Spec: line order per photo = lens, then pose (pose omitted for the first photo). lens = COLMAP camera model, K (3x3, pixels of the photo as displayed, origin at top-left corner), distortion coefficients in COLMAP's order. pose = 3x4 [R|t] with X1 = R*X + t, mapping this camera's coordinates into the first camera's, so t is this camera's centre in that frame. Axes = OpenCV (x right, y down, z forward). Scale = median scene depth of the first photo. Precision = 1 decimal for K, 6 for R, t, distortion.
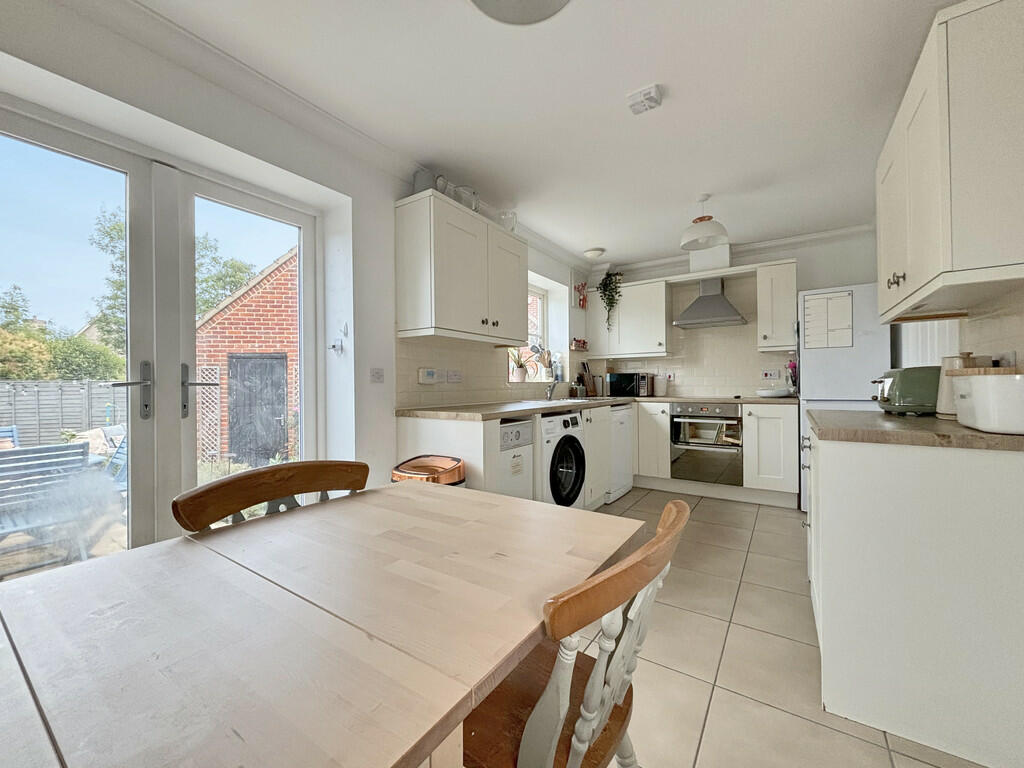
lens RADIAL K [[411.5, 0, 513.5], [0, 411.5, 383.4], [0, 0, 1]] dist [-0.001855, -0.001542]
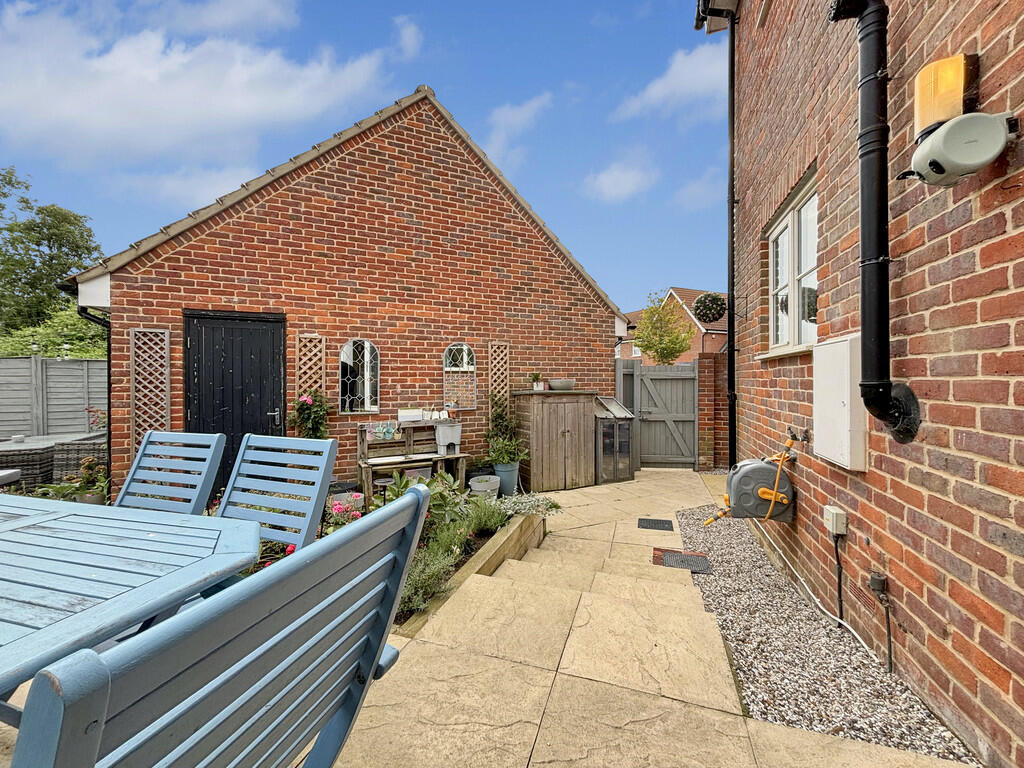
lens RADIAL K [[411.5, 0, 507.6], [0, 411.5, 378.5], [0, 0, 1]] dist [-0.001855, -0.001542]
pose [[0.961437, 0.008127, 0.274904, -0.393449], [-0.007680, 0.999967, -0.002702, 0.028287], [-0.274917, 0.000487, 0.961468, 0.272769]]
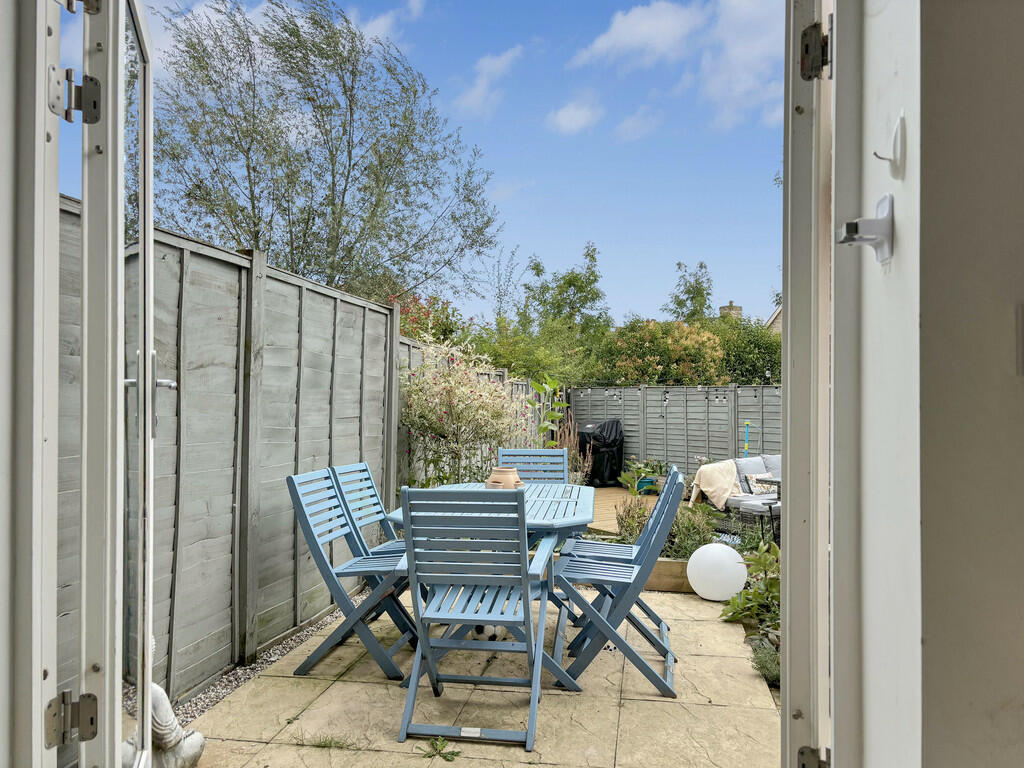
lens RADIAL K [[778.4, 0, 490.7], [0, 778.4, 407.0], [0, 0, 1]] dist [0.000959, 0.014792]
pose [[0.381179, 0.022785, -0.924220, -0.037182], [-0.006491, 0.999738, 0.021970, 0.004099], [0.924478, -0.002375, 0.381227, 0.210299]]
